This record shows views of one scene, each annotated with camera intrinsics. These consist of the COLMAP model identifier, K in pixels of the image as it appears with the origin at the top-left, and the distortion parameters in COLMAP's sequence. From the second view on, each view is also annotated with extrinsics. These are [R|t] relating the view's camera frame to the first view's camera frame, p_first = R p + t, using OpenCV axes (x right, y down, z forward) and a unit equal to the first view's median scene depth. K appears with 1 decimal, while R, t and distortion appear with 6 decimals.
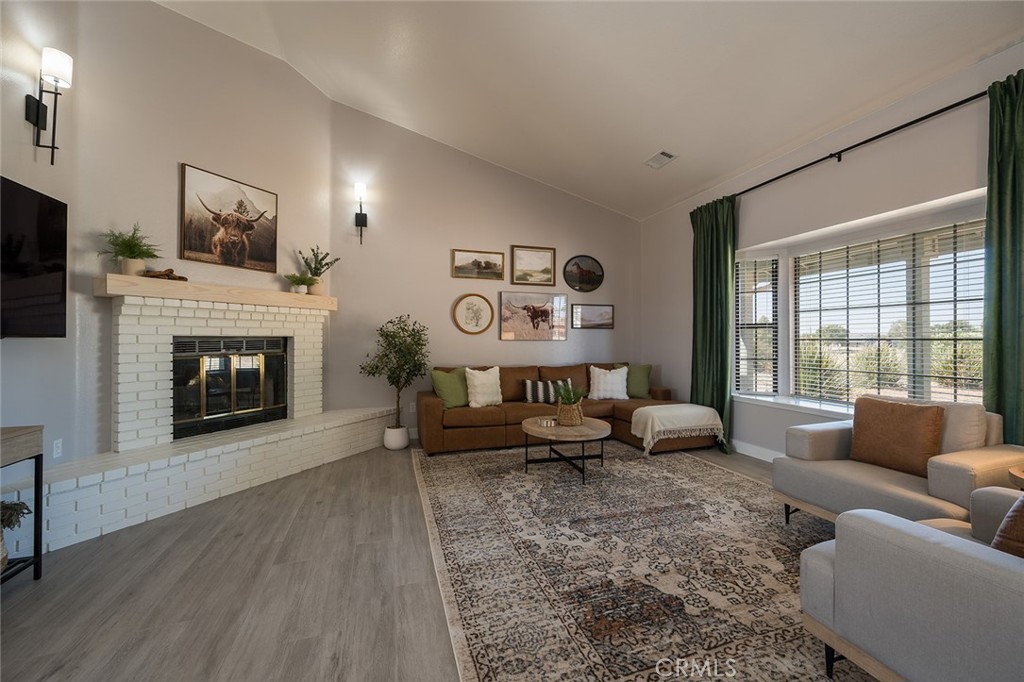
lens RADIAL K [[399.7, 0, 514.2], [0, 399.7, 340.1], [0, 0, 1]] dist [-0.000683, -0.000411]
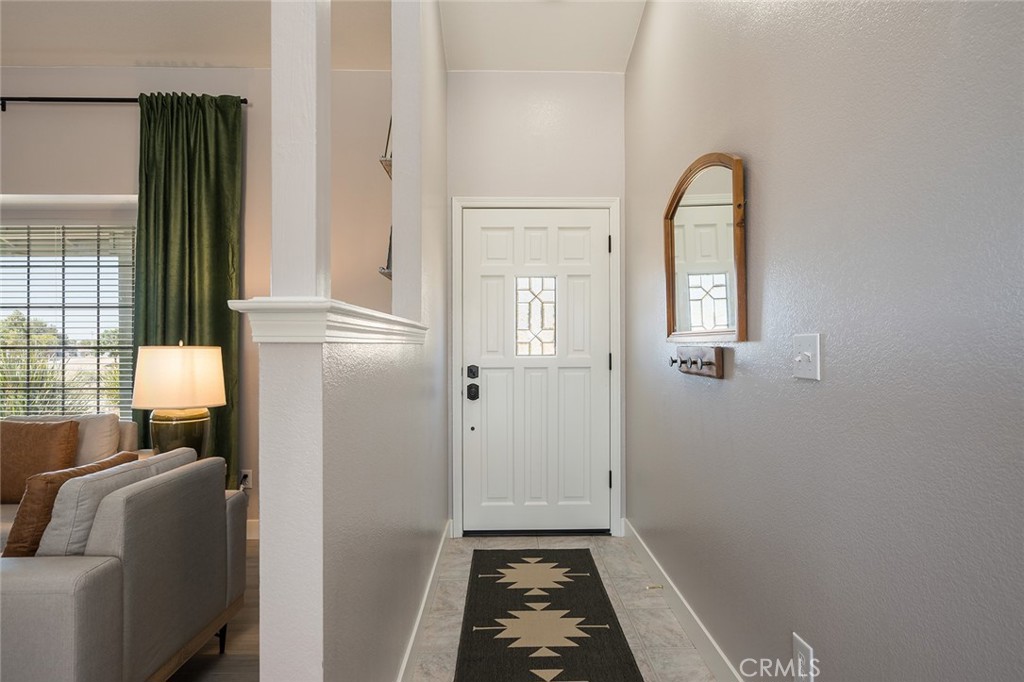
lens RADIAL K [[568.4, 0, 512.0], [0, 568.4, 341.0], [0, 0, 1]] dist [0.004467, 0.001215]
pose [[0.294247, 0.008175, 0.955694, 0.062324], [0.004110, 0.999943, -0.009818, -0.000306], [-0.955721, 0.006817, 0.294197, -0.195801]]
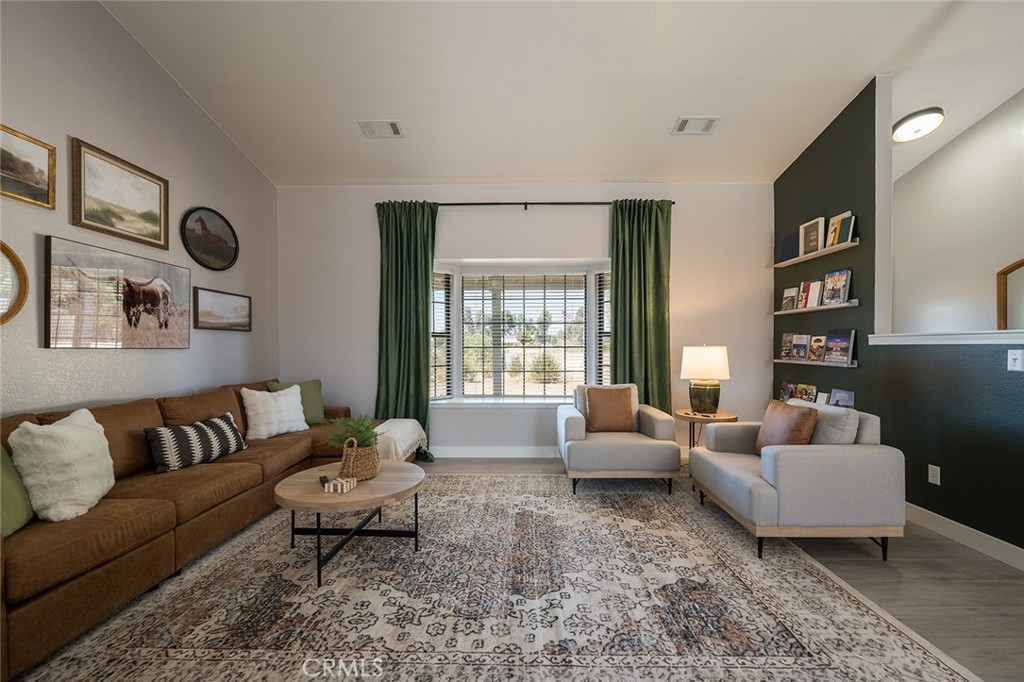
lens RADIAL K [[404.3, 0, 518.8], [0, 404.3, 352.9], [0, 0, 1]] dist [0.000472, -0.000102]
pose [[0.321301, -0.012409, 0.946896, -0.381849], [0.002823, 0.999922, 0.012147, 0.001238], [-0.946973, -0.001230, 0.321311, 0.515627]]
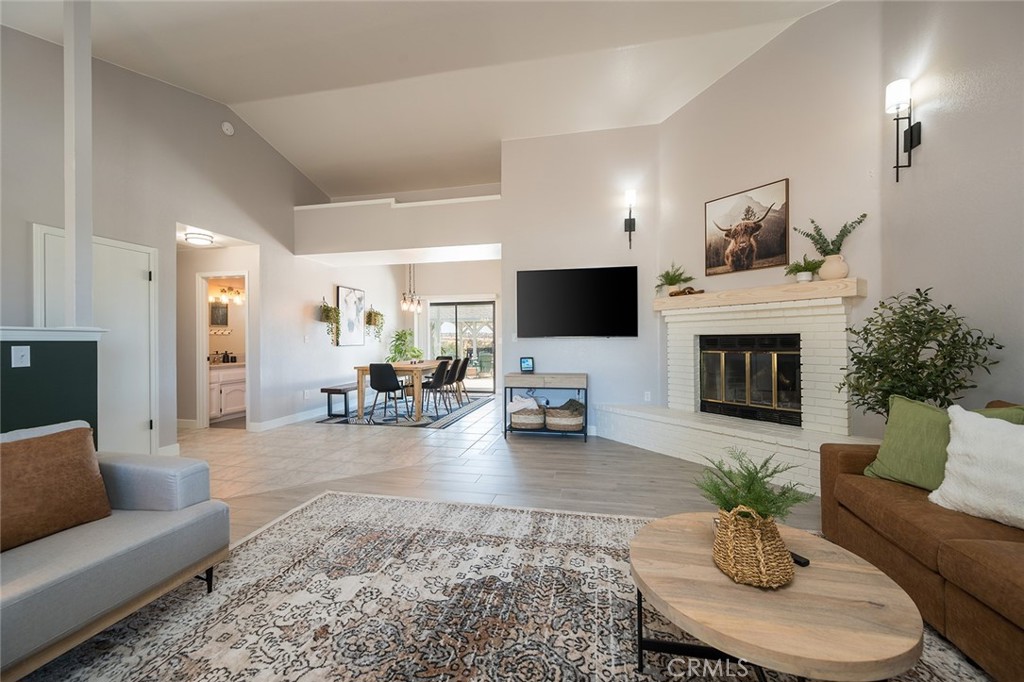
lens RADIAL K [[399.7, 0, 514.2], [0, 399.7, 340.1], [0, 0, 1]] dist [-0.000683, -0.000411]
pose [[-0.496509, 0.006980, -0.868004, 0.533471], [0.005833, 0.999972, 0.004705, -0.002391], [0.868012, -0.002727, -0.496535, 0.946908]]
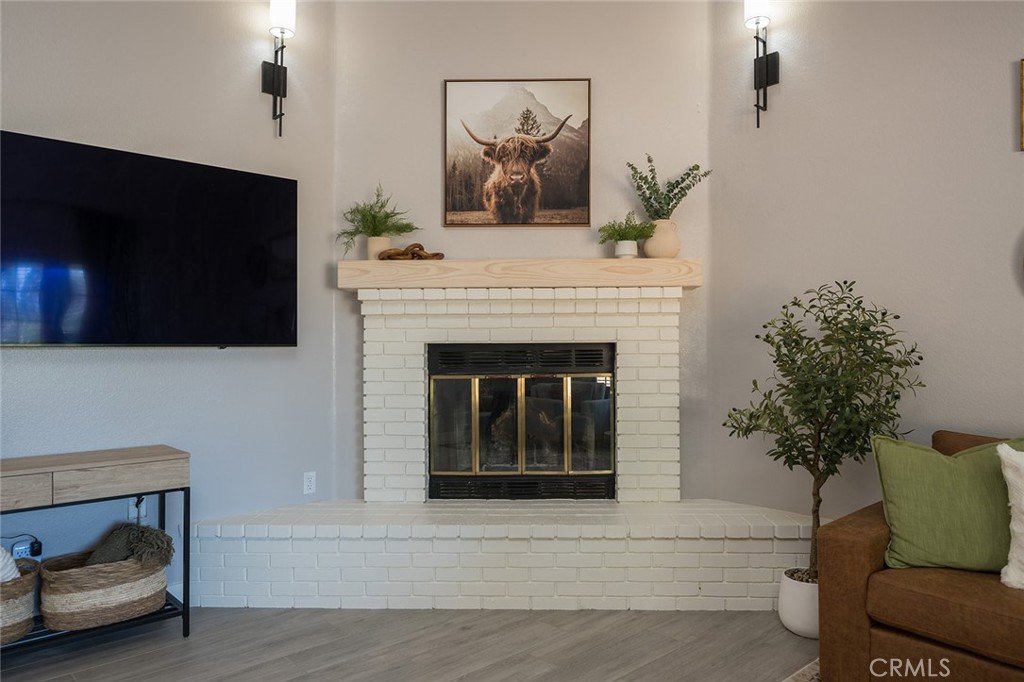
lens RADIAL K [[706.0, 0, 521.2], [0, 706.0, 344.0], [0, 0, 1]] dist [-0.001603, -0.001939]
pose [[0.424458, -0.004897, -0.905434, 0.234569], [0.000182, 0.999986, -0.005323, -0.002608], [0.905447, 0.002094, 0.424453, 0.532987]]
